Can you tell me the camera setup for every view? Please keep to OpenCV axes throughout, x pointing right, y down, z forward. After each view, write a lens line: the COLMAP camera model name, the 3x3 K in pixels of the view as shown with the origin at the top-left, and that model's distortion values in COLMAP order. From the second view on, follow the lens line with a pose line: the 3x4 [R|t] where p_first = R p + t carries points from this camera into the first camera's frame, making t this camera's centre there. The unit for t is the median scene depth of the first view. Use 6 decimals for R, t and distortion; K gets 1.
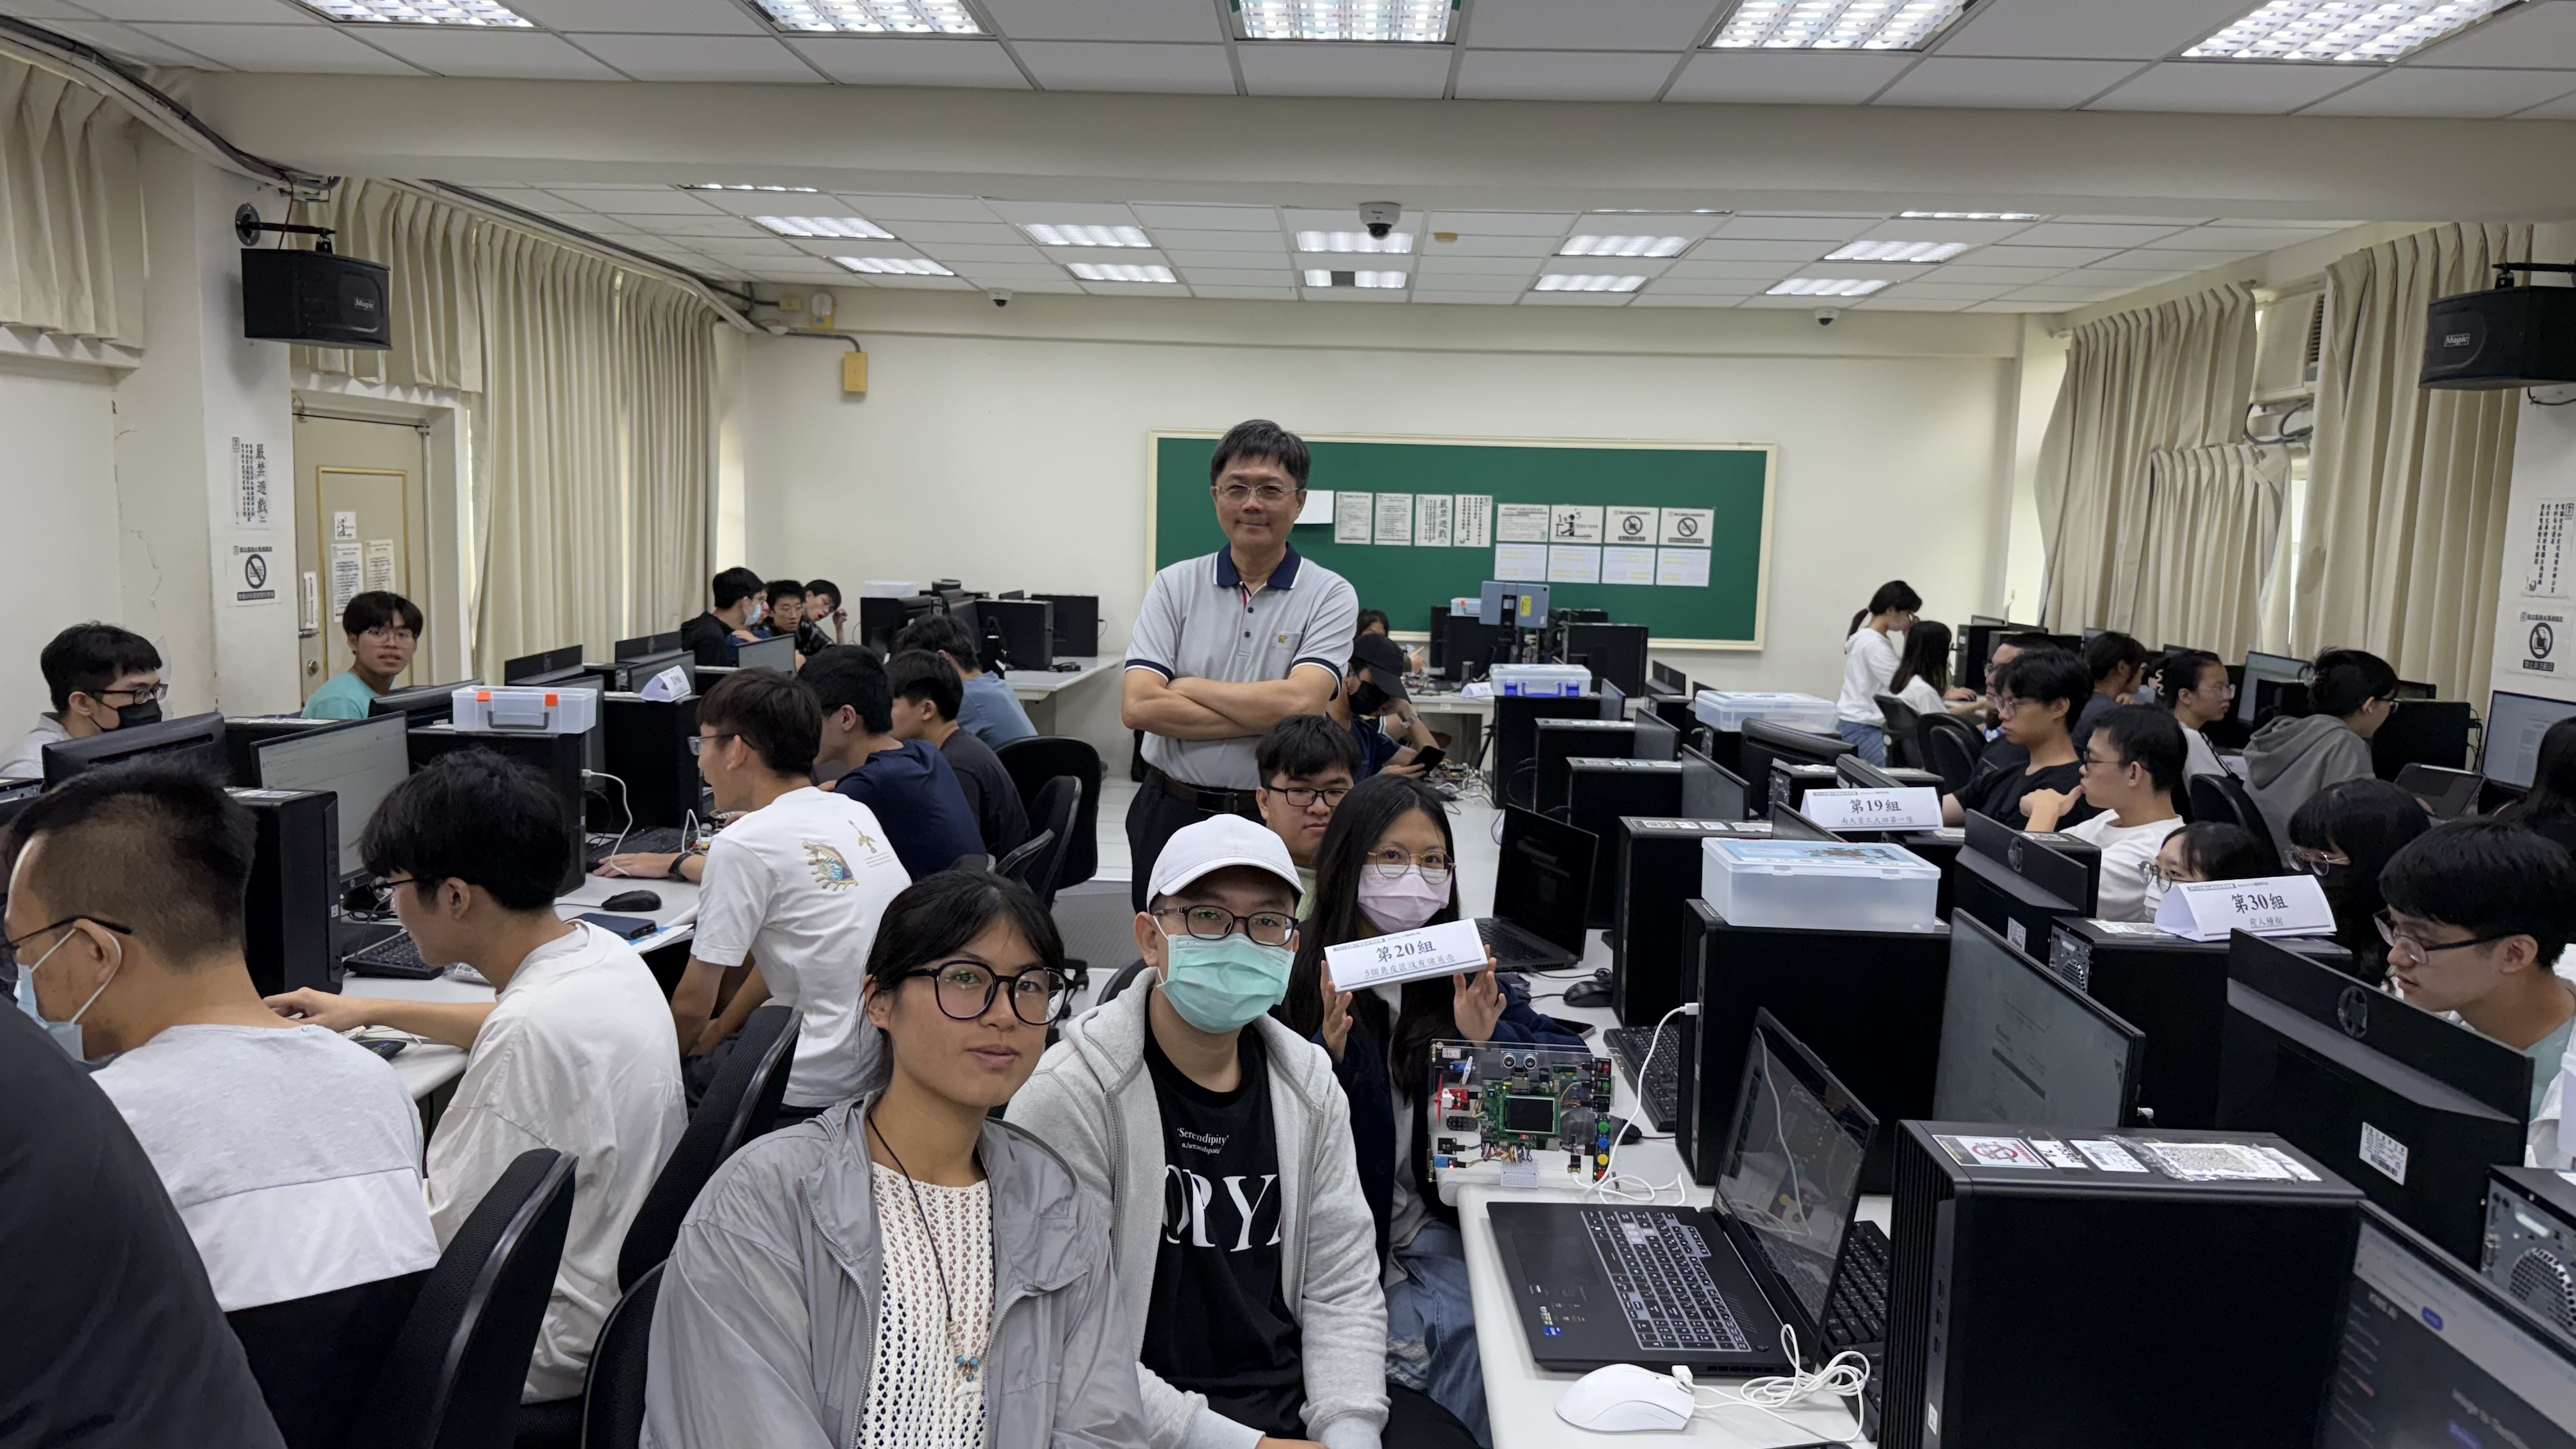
lens RADIAL K [[1848.3, 0, 1281.6], [0, 1848.3, 746.7], [0, 0, 1]] dist [0.145035, -0.193384]
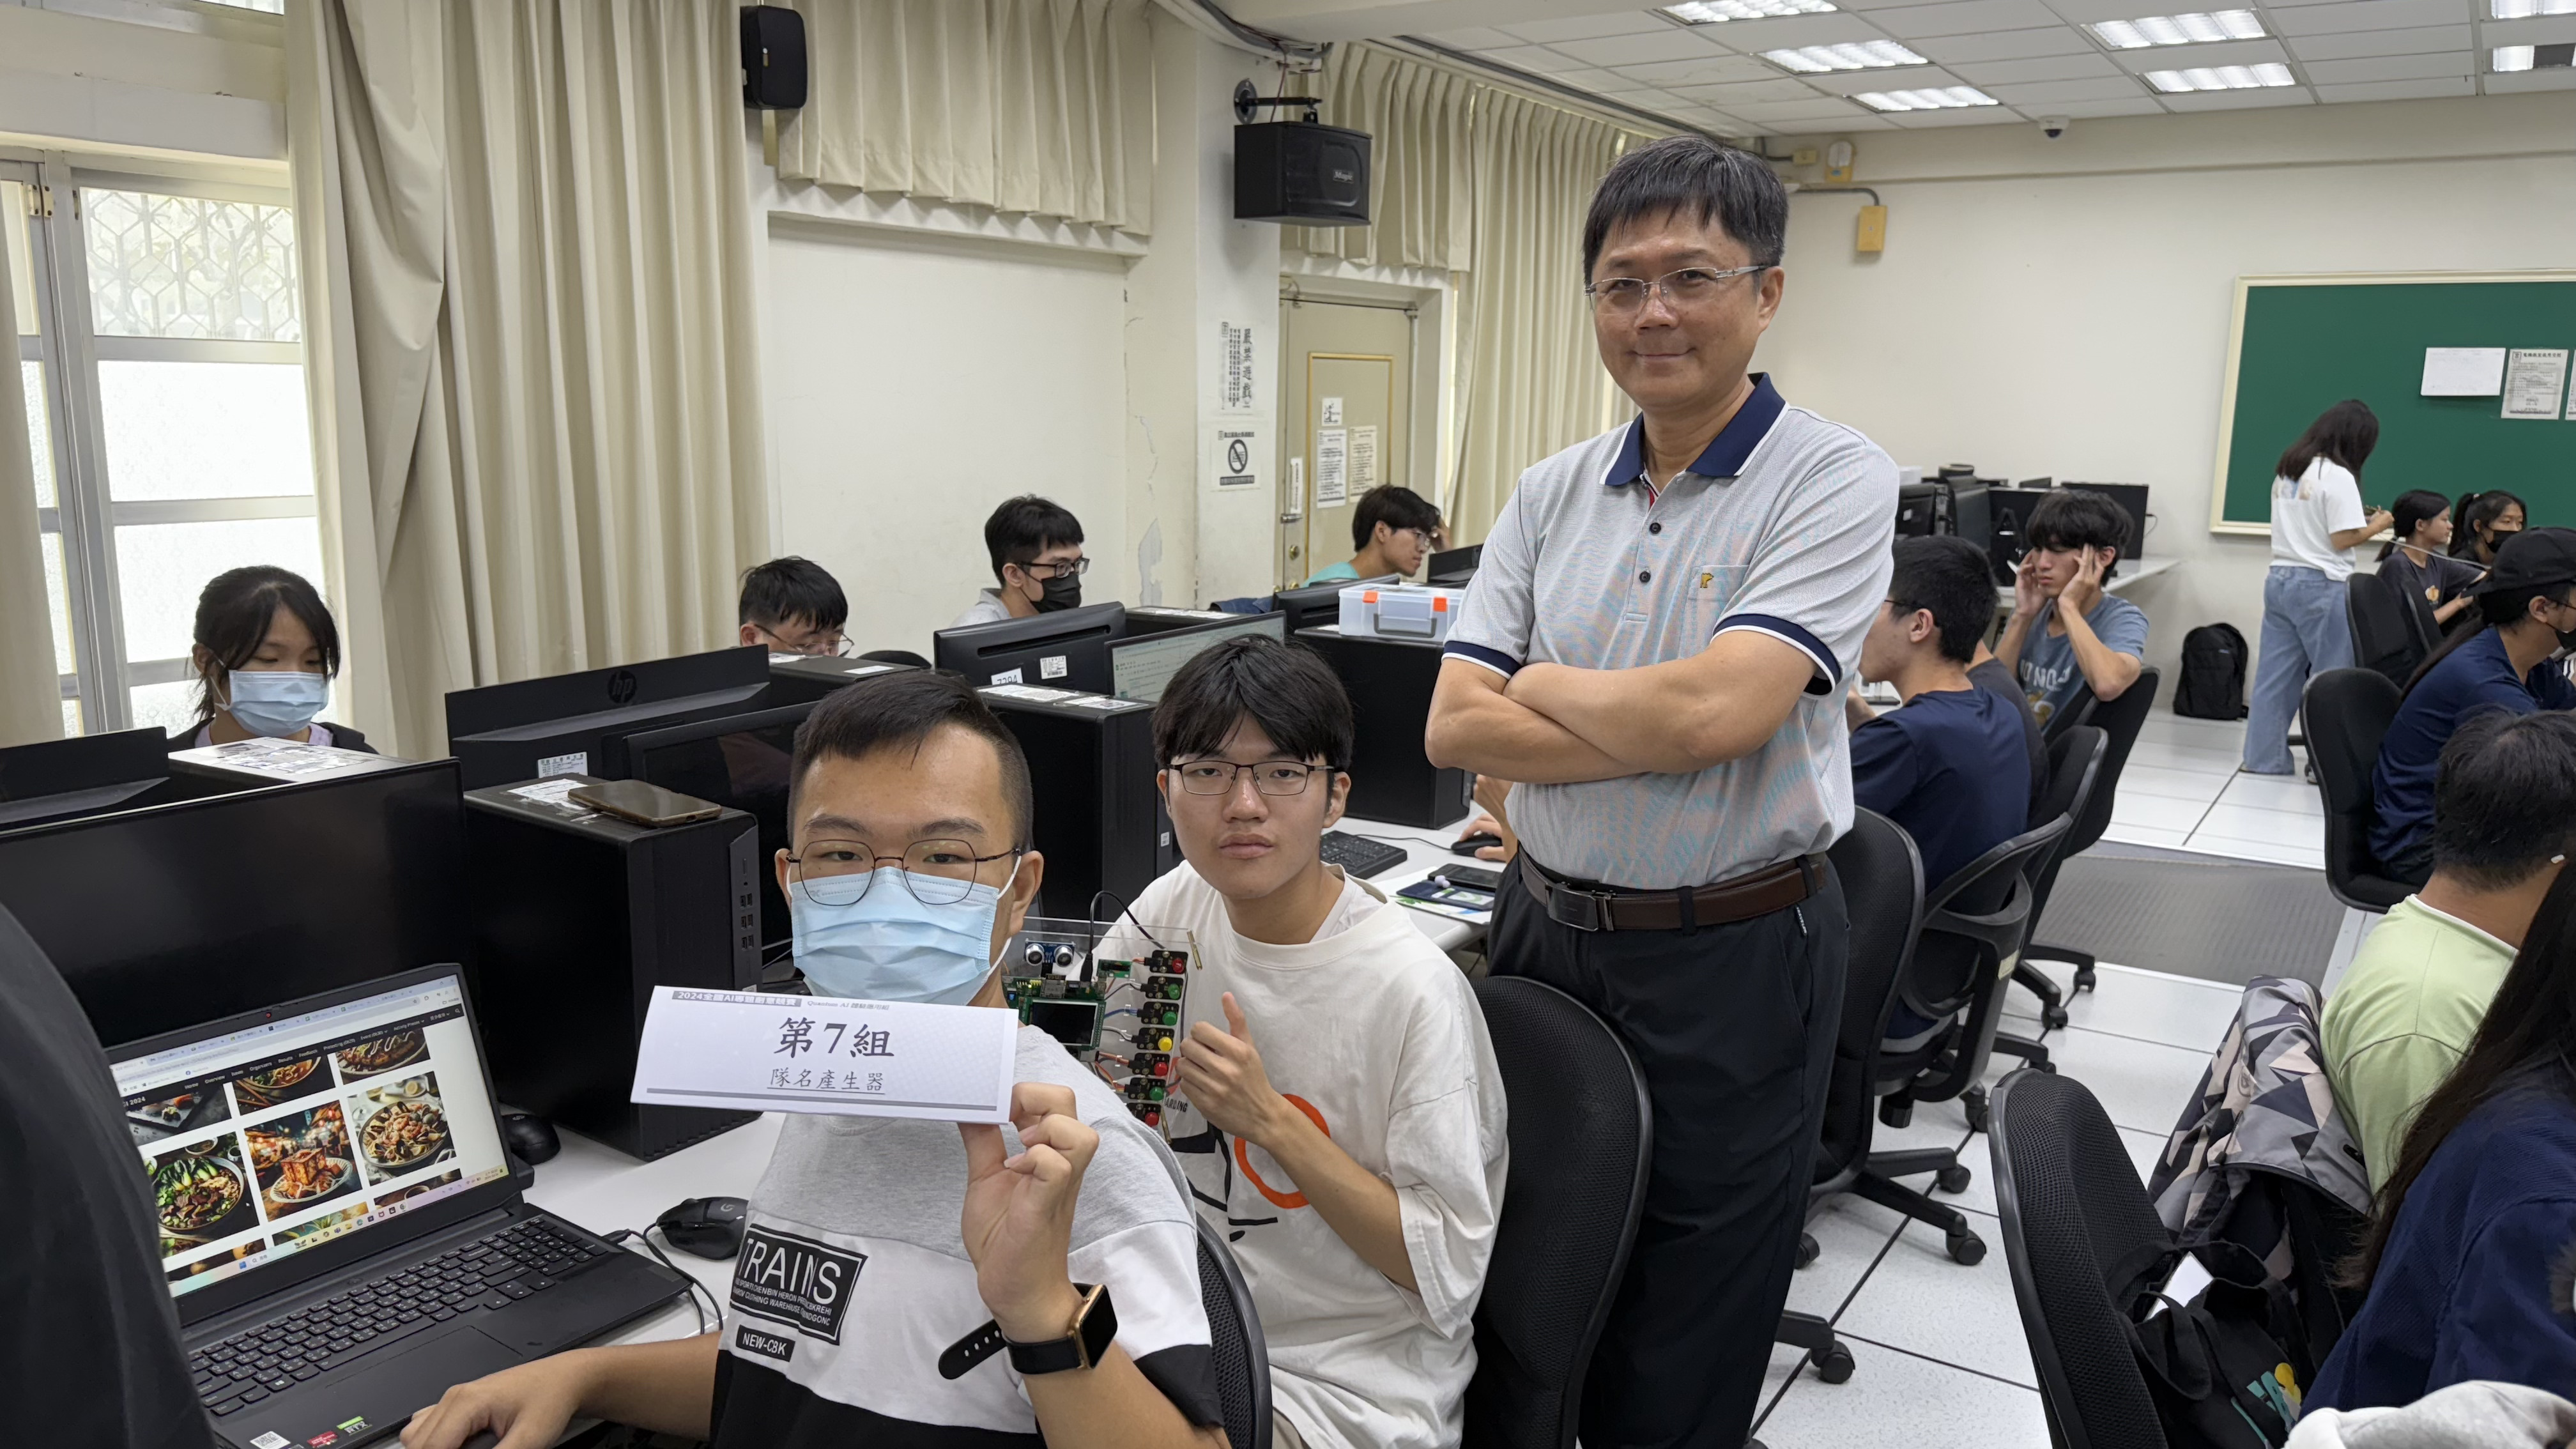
lens RADIAL K [[1875.5, 0, 1279.1], [0, 1875.5, 787.0], [0, 0, 1]] dist [0.091475, -0.128079]
pose [[0.865706, 0.090814, -0.492247, -0.006798], [-0.053018, 0.994509, 0.090232, -0.006726], [0.497738, -0.052017, 0.865766, 0.104991]]
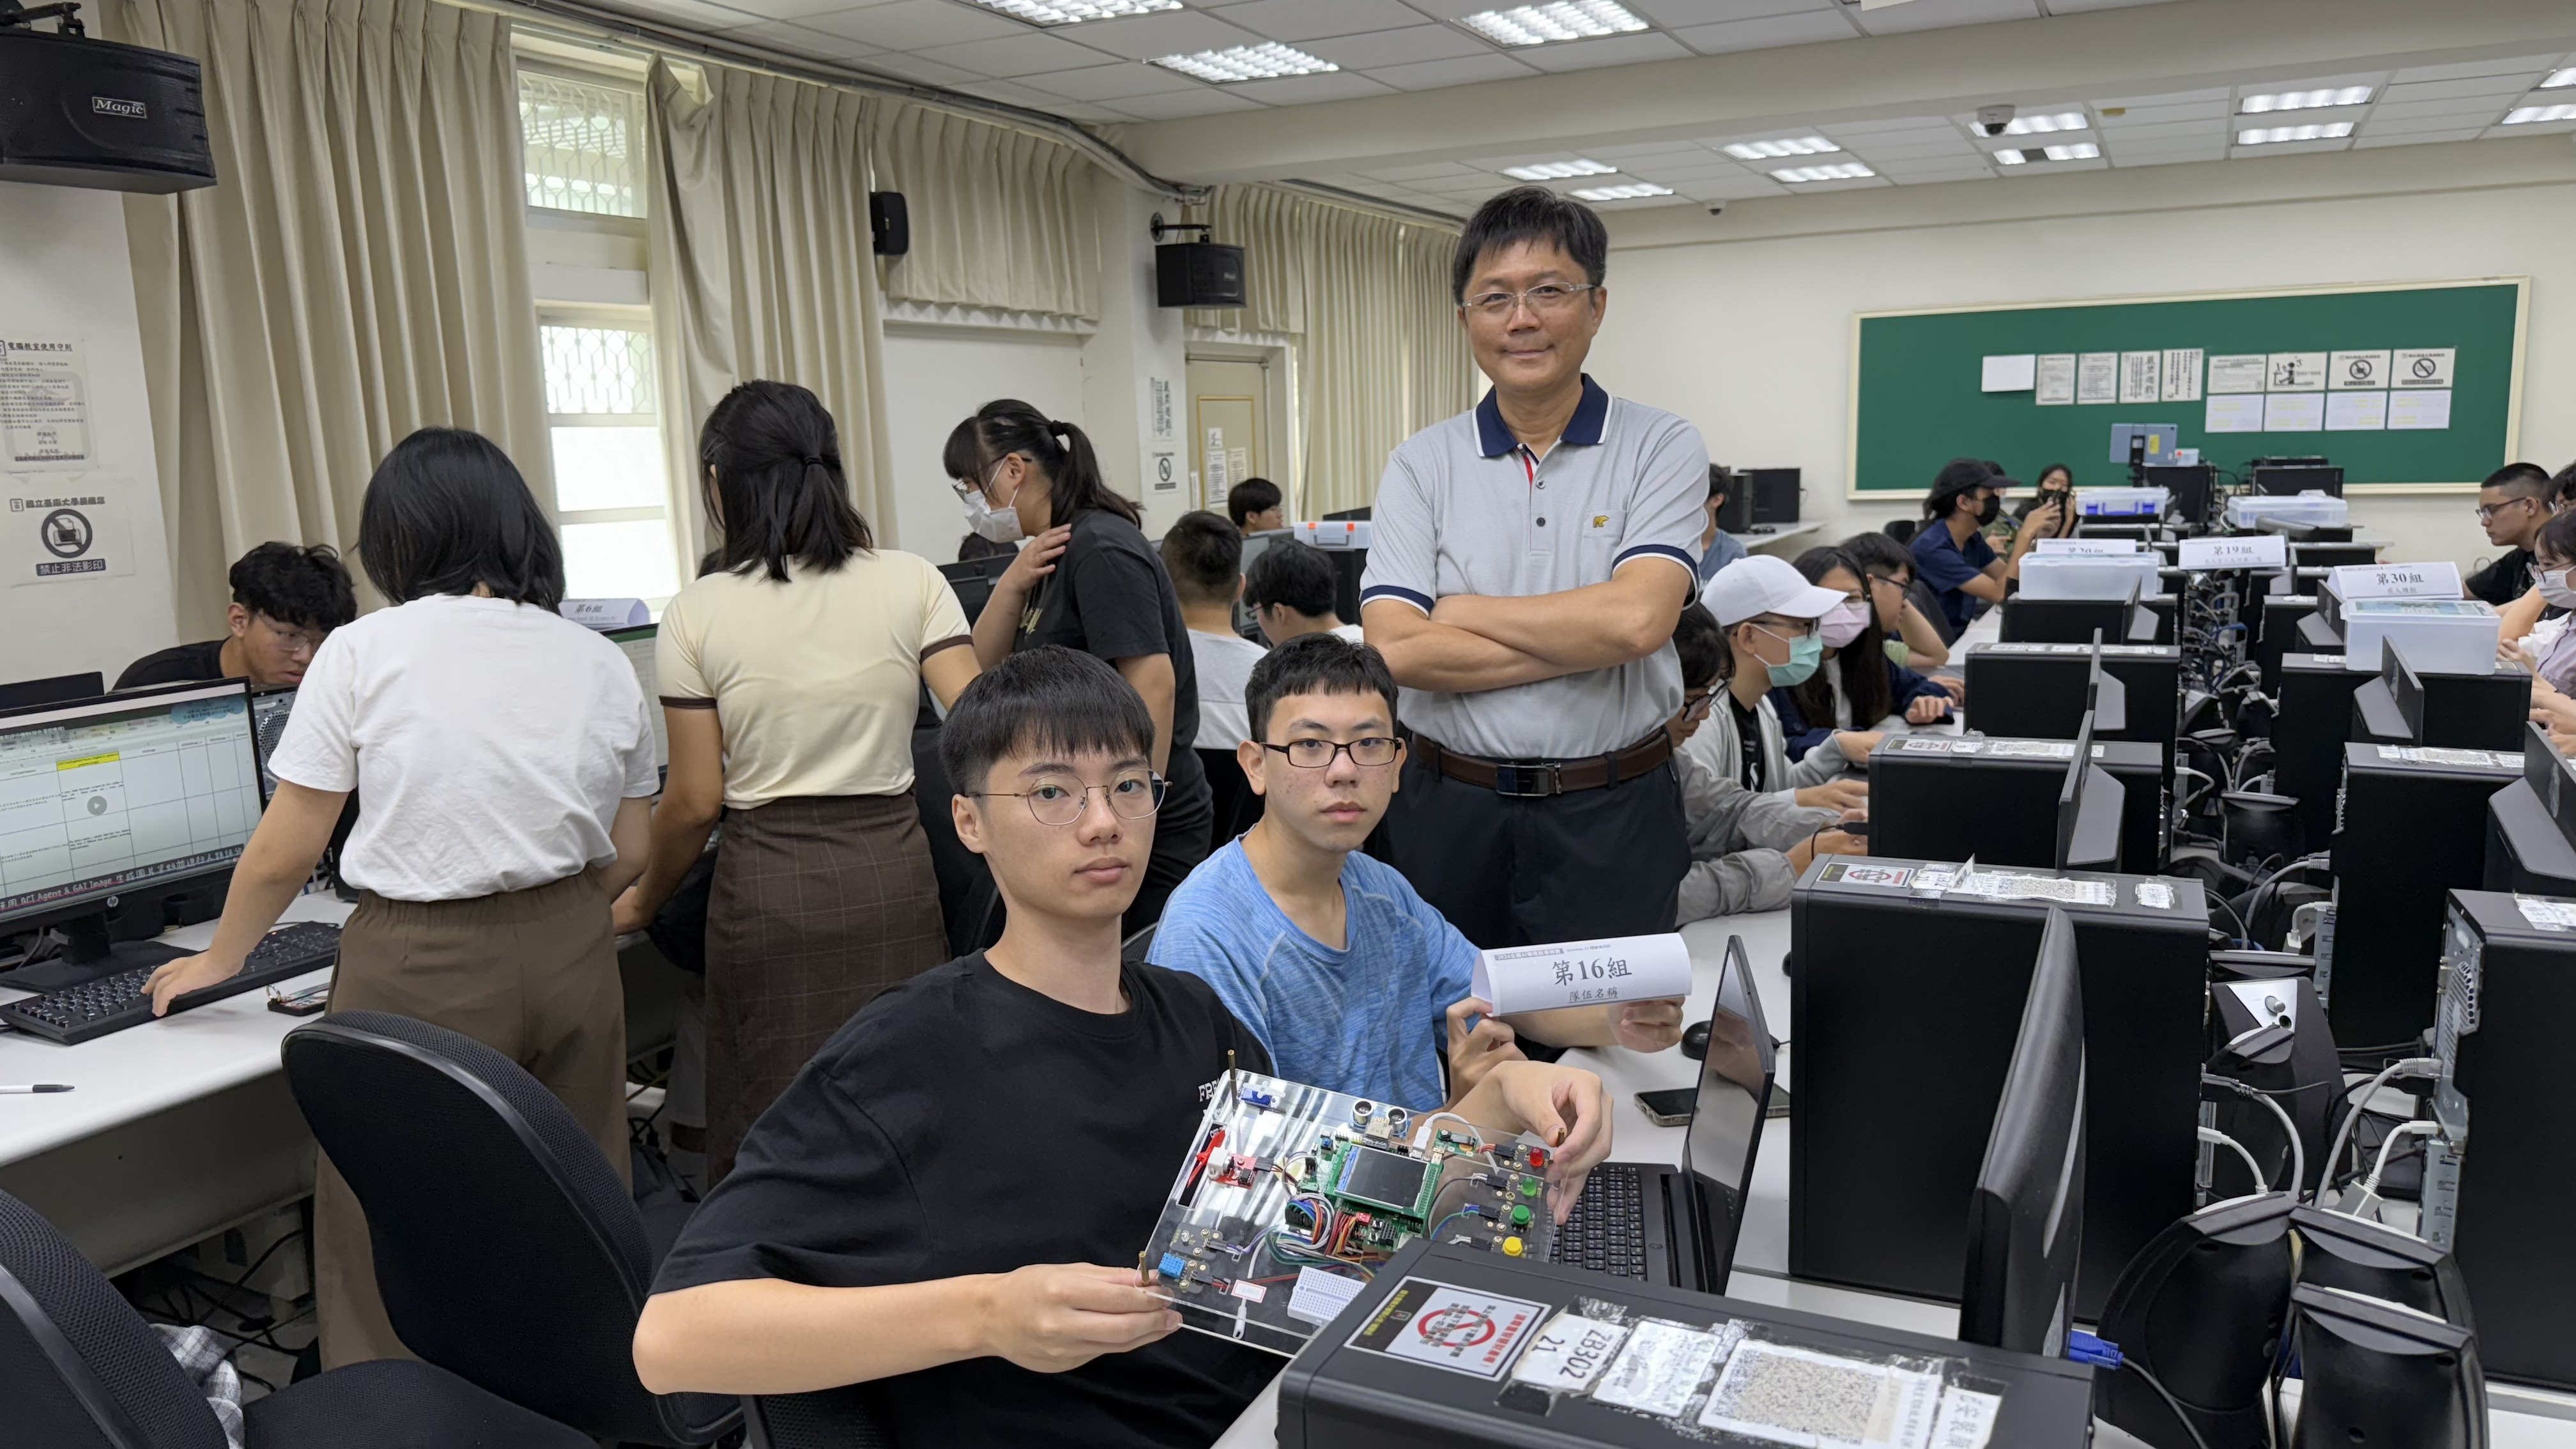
lens RADIAL K [[1848.3, 0, 1281.6], [0, 1848.3, 746.7], [0, 0, 1]] dist [0.145035, -0.193384]
pose [[0.917352, 0.014777, -0.397804, 0.095512], [0.004785, 0.998829, 0.048137, 0.043818], [0.398049, -0.046062, 0.916207, -0.238152]]
